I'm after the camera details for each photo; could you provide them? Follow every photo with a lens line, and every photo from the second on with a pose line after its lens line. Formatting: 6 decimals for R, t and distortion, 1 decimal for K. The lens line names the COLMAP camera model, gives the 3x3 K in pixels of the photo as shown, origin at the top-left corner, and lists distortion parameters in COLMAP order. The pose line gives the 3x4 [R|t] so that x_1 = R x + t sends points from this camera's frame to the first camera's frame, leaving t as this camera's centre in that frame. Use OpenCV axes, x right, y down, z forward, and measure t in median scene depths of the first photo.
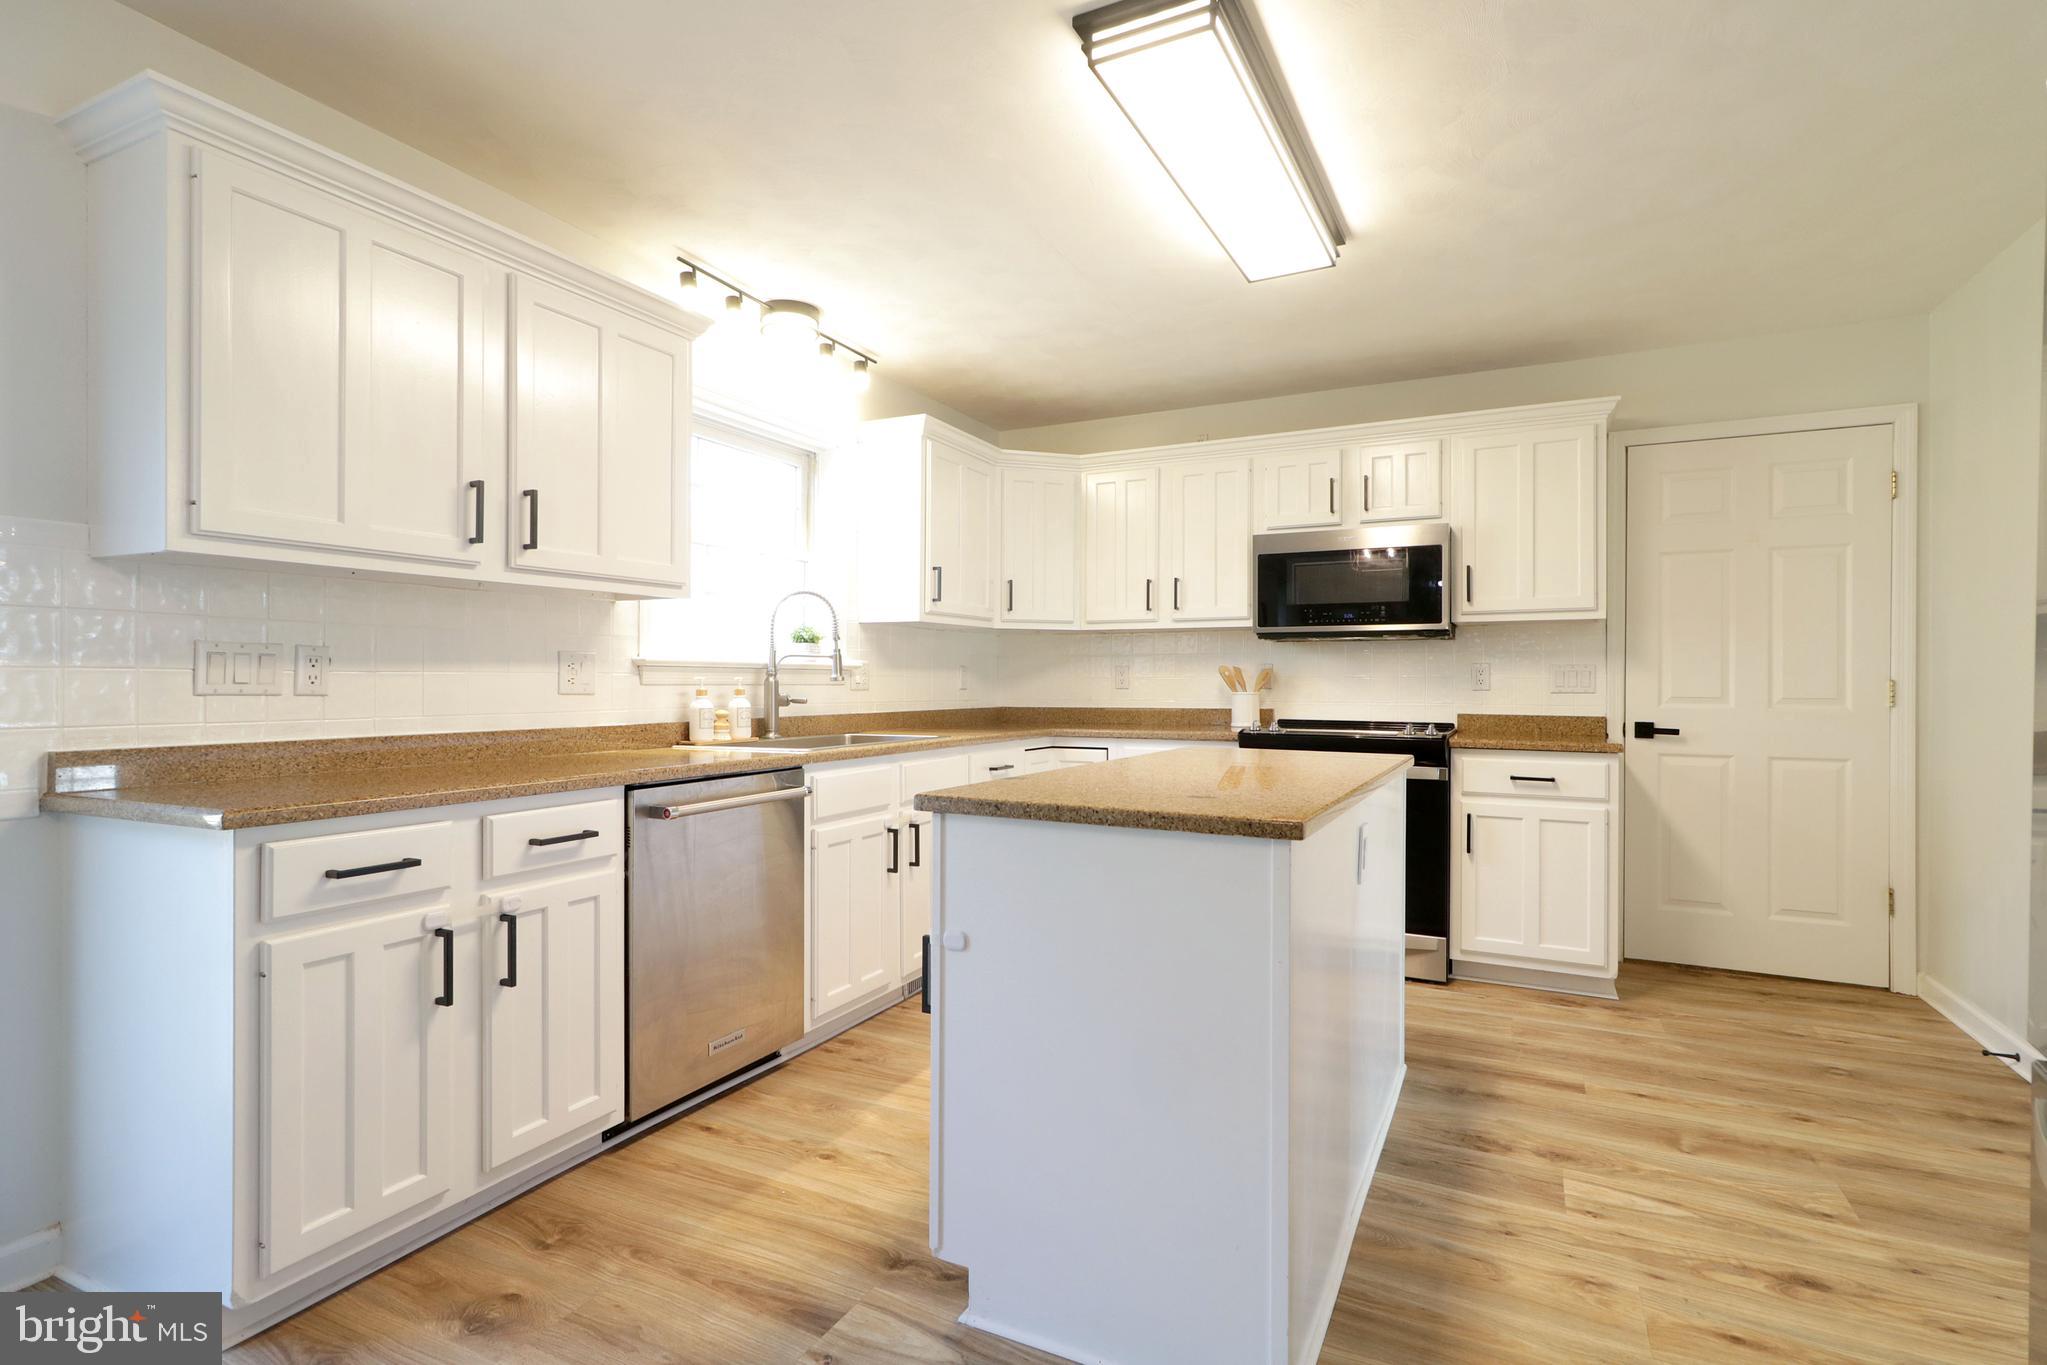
lens RADIAL K [[967.9, 0, 1032.5], [0, 967.9, 677.7], [0, 0, 1]] dist [0.003974, 0.000475]
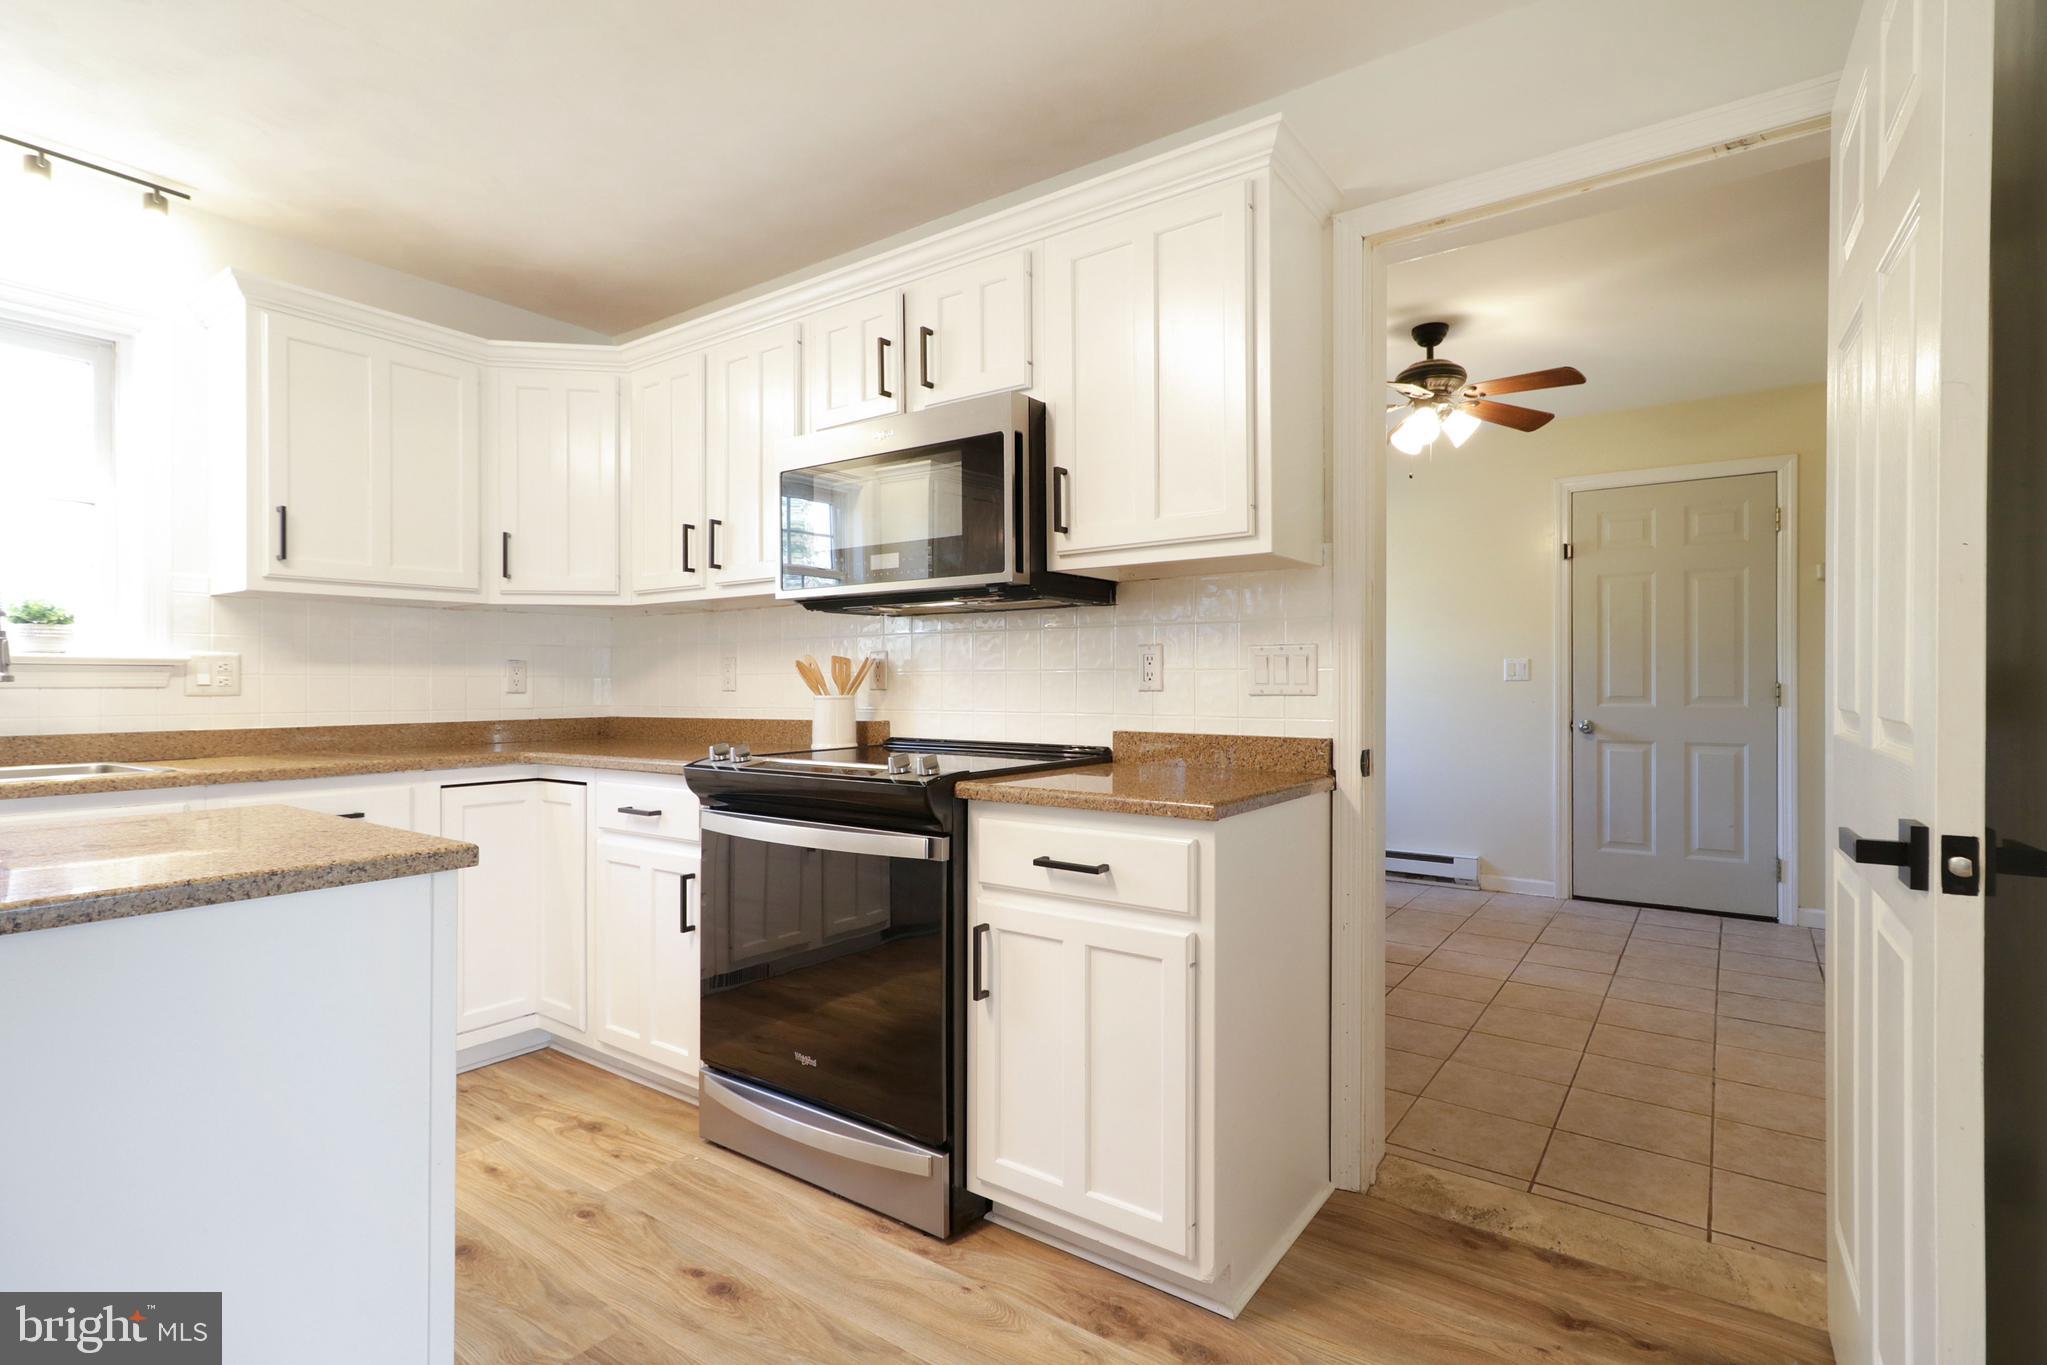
lens RADIAL K [[967.9, 0, 1032.5], [0, 967.9, 677.7], [0, 0, 1]] dist [0.003974, 0.000475]
pose [[0.988311, -0.006339, -0.152320, 0.588697], [0.006013, 0.999979, -0.002600, 0.007459], [0.152334, 0.001654, 0.988328, 0.505858]]
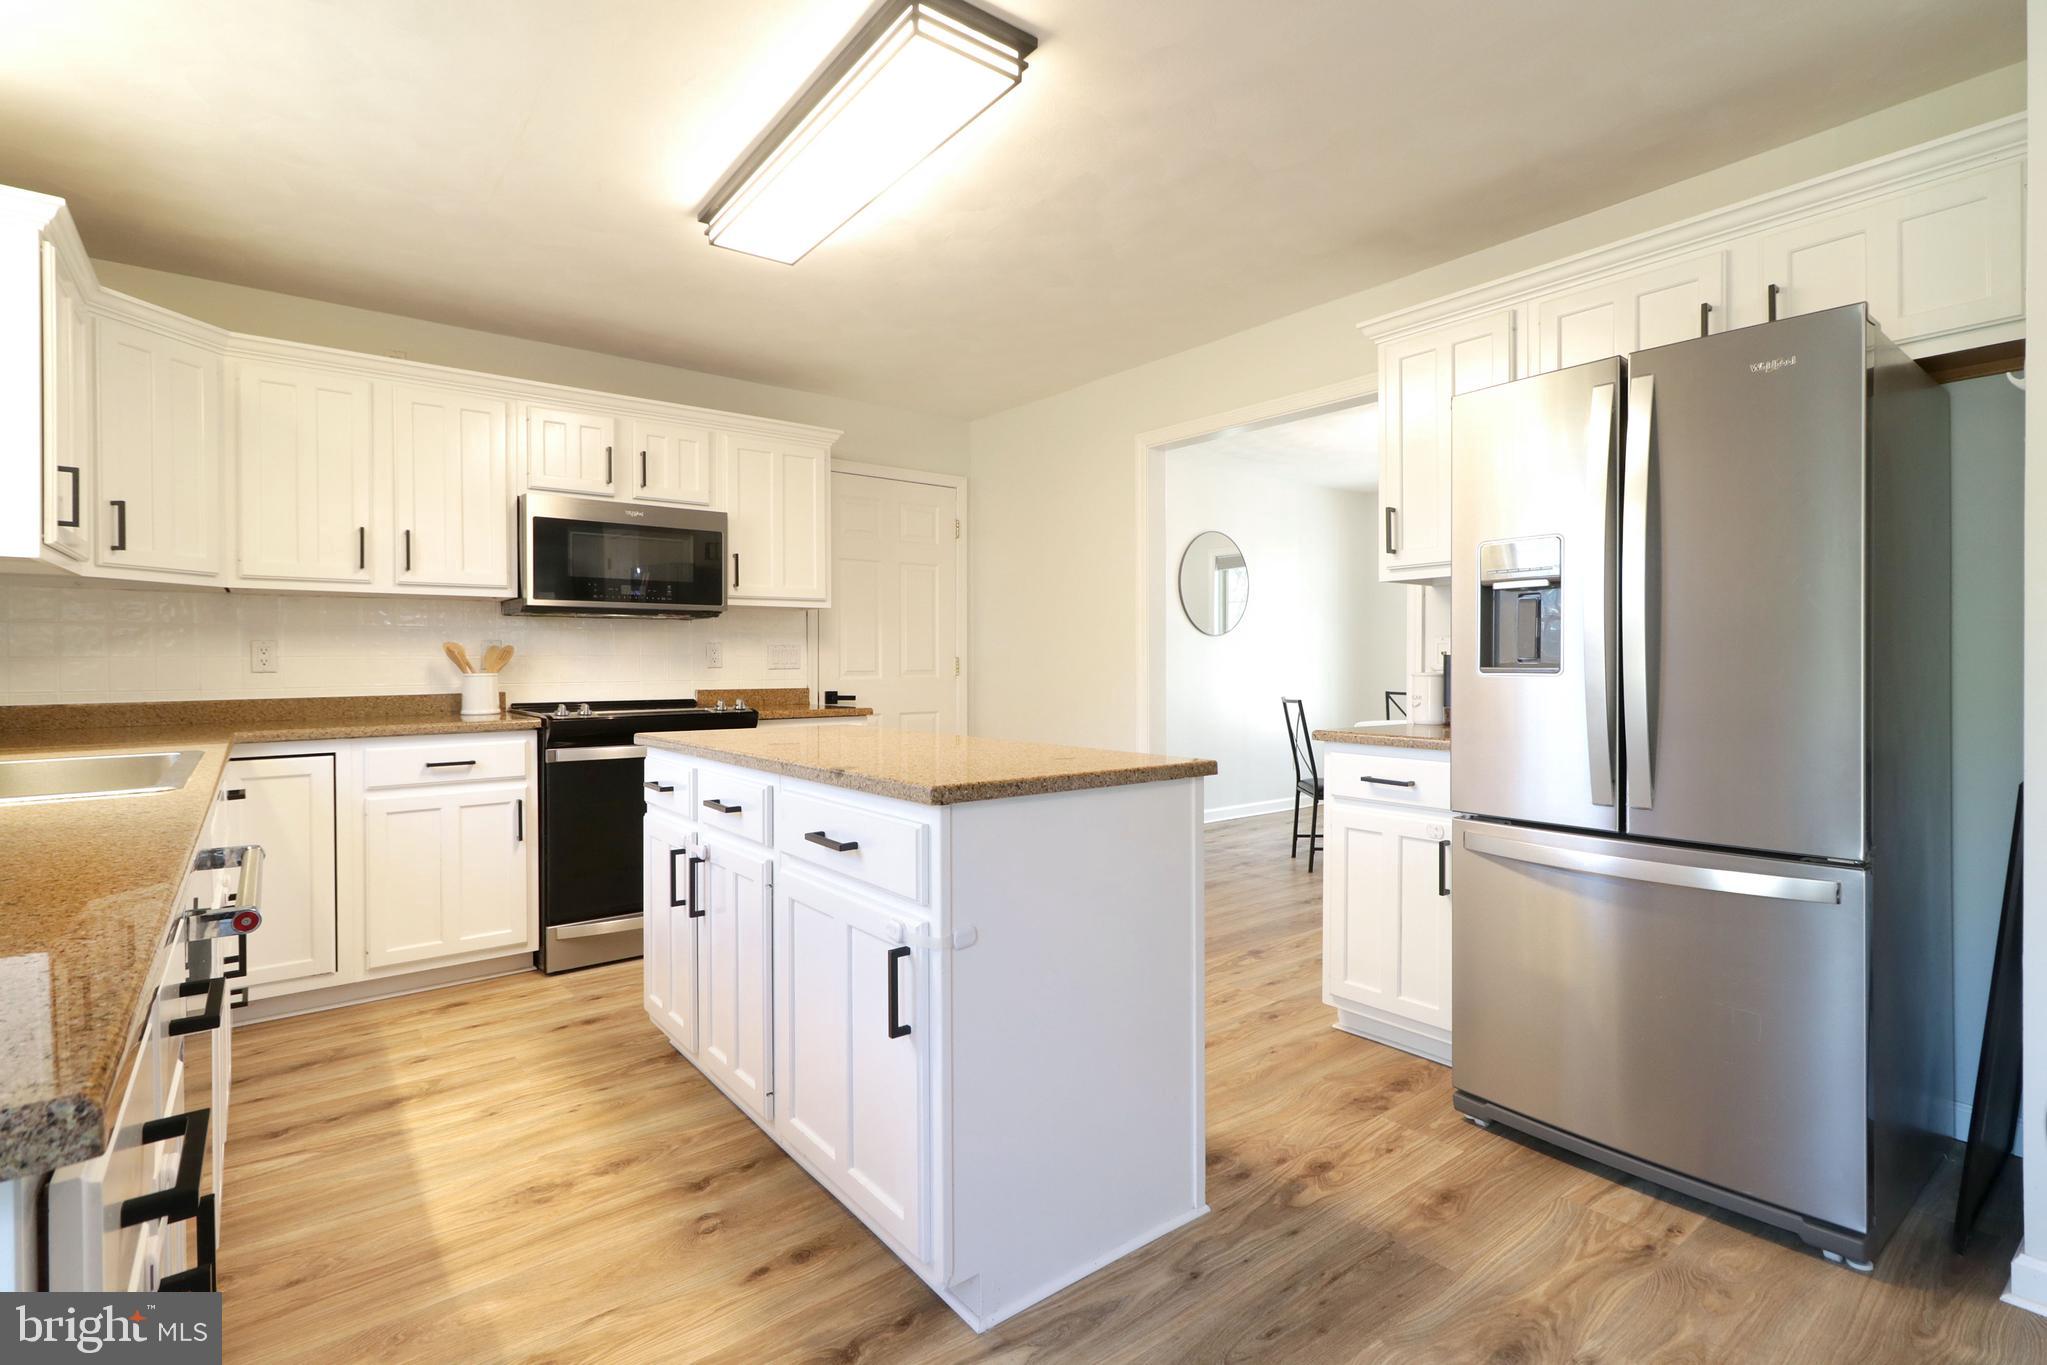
lens RADIAL K [[957.4, 0, 1023.0], [0, 957.4, 666.0], [0, 0, 1]] dist [0.004338, 0.000531]
pose [[0.431152, -0.010389, 0.902219, -0.440644], [0.001366, 0.999940, 0.010862, -0.000311], [-0.902278, -0.003450, 0.431141, 0.273213]]
